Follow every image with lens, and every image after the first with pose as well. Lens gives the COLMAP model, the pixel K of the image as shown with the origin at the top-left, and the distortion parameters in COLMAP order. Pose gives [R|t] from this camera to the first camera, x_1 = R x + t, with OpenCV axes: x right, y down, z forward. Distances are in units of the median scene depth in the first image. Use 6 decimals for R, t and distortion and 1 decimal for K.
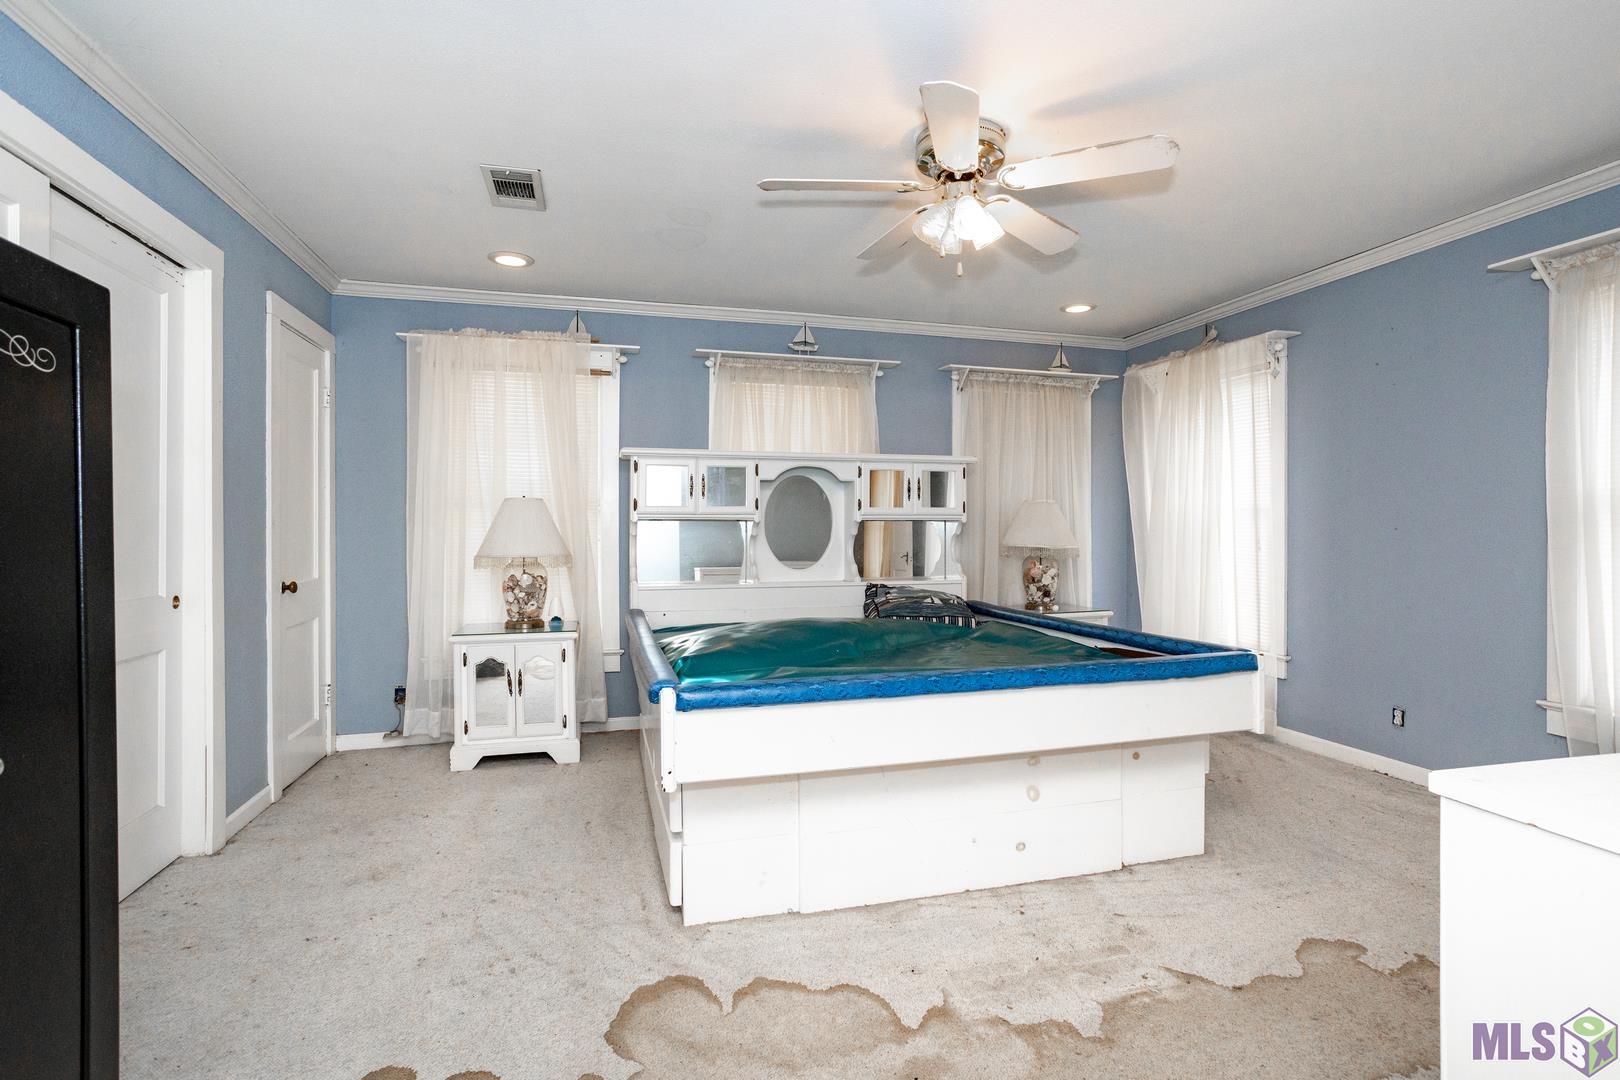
lens RADIAL K [[787.6, 0, 831.0], [0, 787.6, 534.5], [0, 0, 1]] dist [-0.018839, 0.000965]
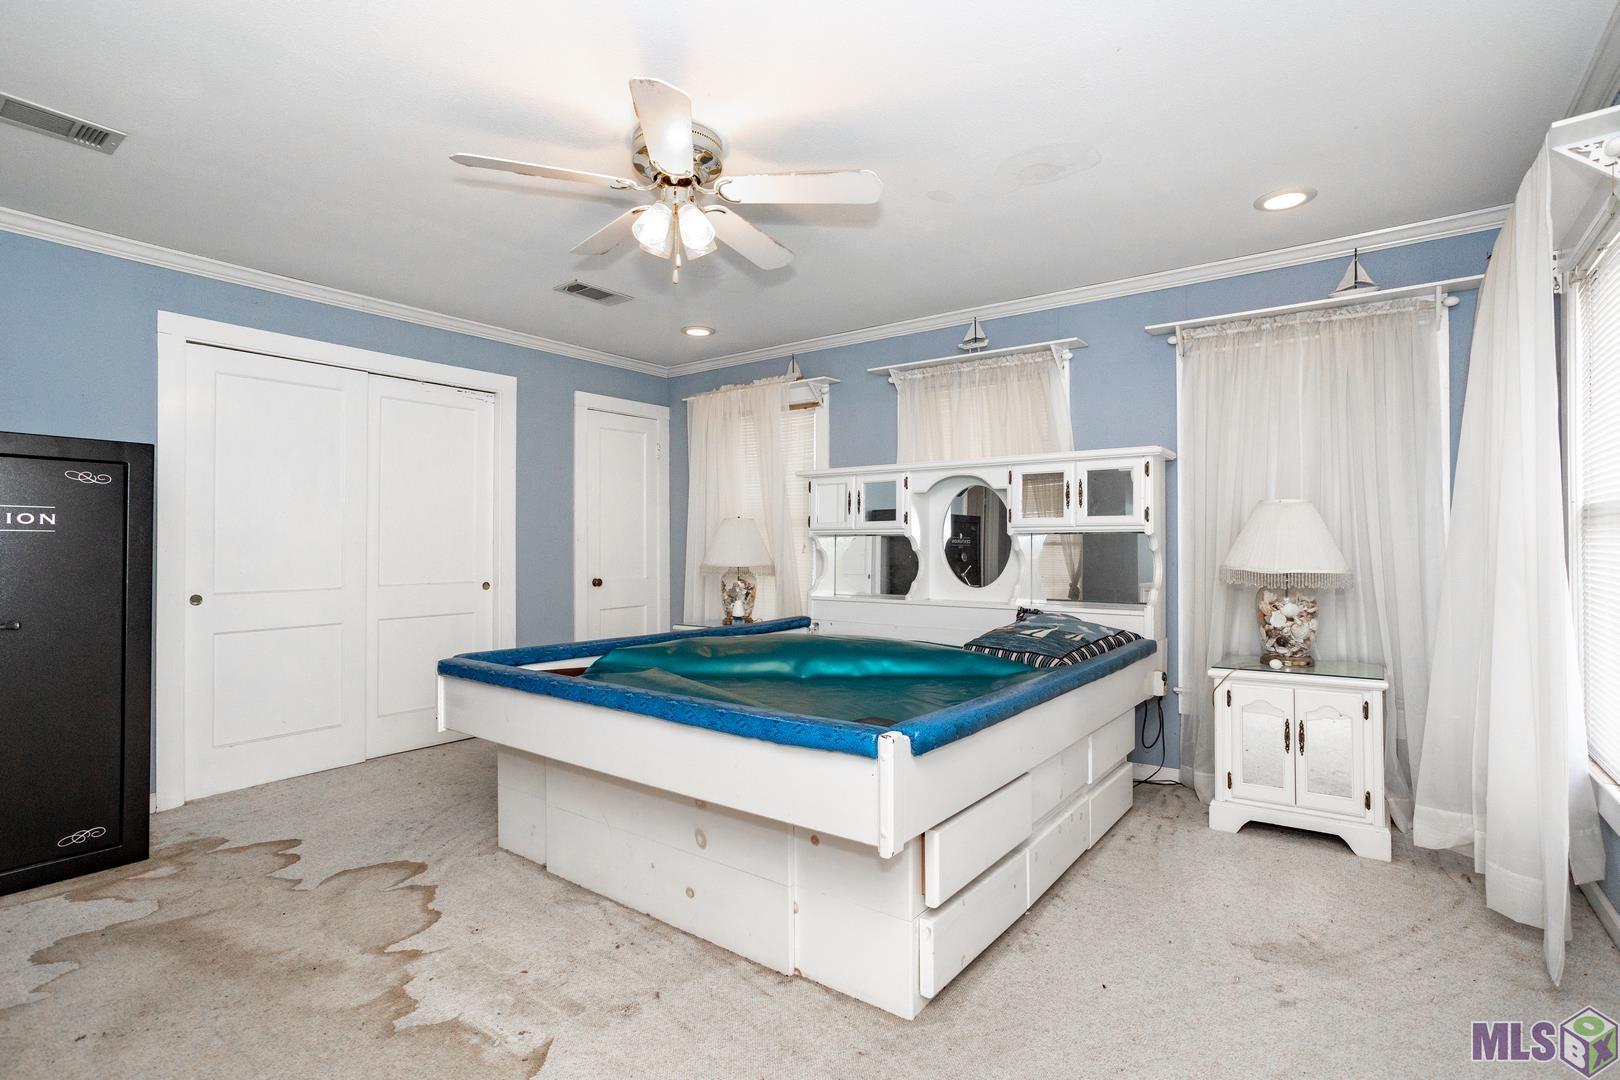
lens RADIAL K [[787.6, 0, 831.0], [0, 787.6, 534.5], [0, 0, 1]] dist [-0.018839, 0.000965]
pose [[0.605155, -0.007633, -0.796071, 0.831125], [-0.005716, 0.999887, -0.013933, -0.004997], [0.796087, 0.012982, 0.605043, 0.445911]]
